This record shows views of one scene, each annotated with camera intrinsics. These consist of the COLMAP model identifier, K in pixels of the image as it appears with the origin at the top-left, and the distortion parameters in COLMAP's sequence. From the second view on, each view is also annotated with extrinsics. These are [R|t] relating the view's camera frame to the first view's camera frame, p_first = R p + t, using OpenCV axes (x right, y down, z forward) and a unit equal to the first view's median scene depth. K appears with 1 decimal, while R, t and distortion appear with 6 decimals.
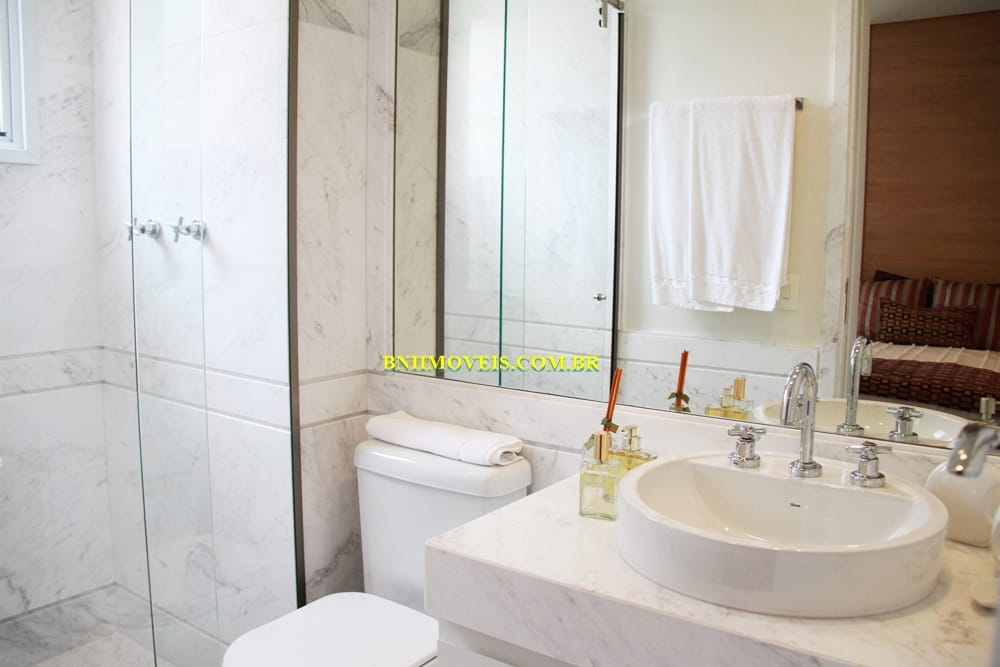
lens RADIAL K [[812.4, 0, 500.0], [0, 812.4, 333.5], [0, 0, 1]] dist [-0.154708, 0.000008]
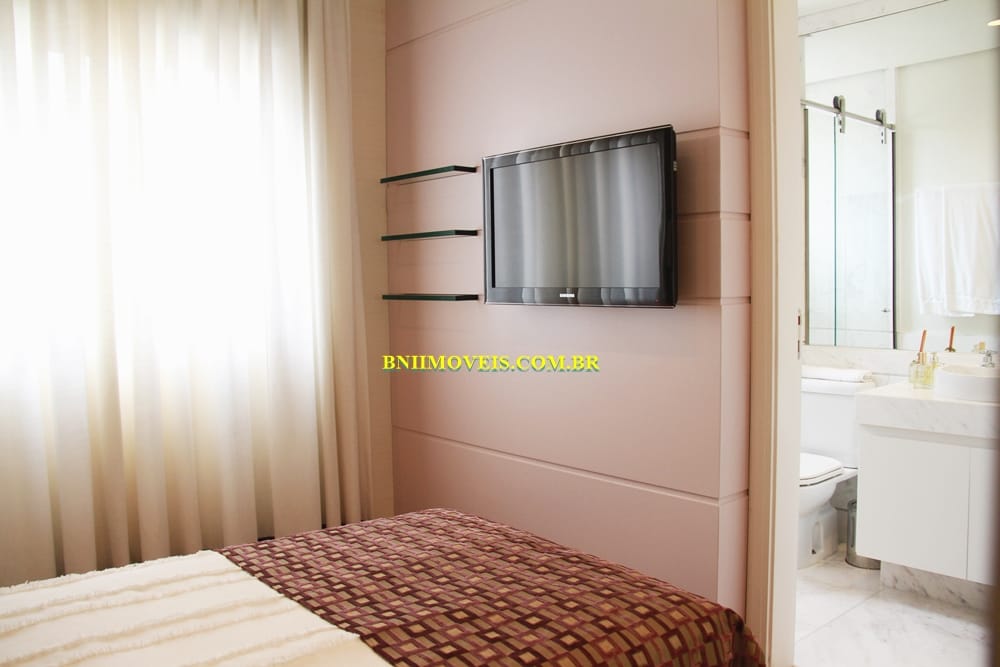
lens RADIAL K [[832.3, 0, 500.0], [0, 832.3, 333.5], [0, 0, 1]] dist [-0.110765, 0.002549]
pose [[0.971691, -0.019027, -0.235489, -0.246256], [0.003986, 0.997930, -0.064187, 0.102732], [0.236223, 0.061431, 0.969755, -0.748129]]
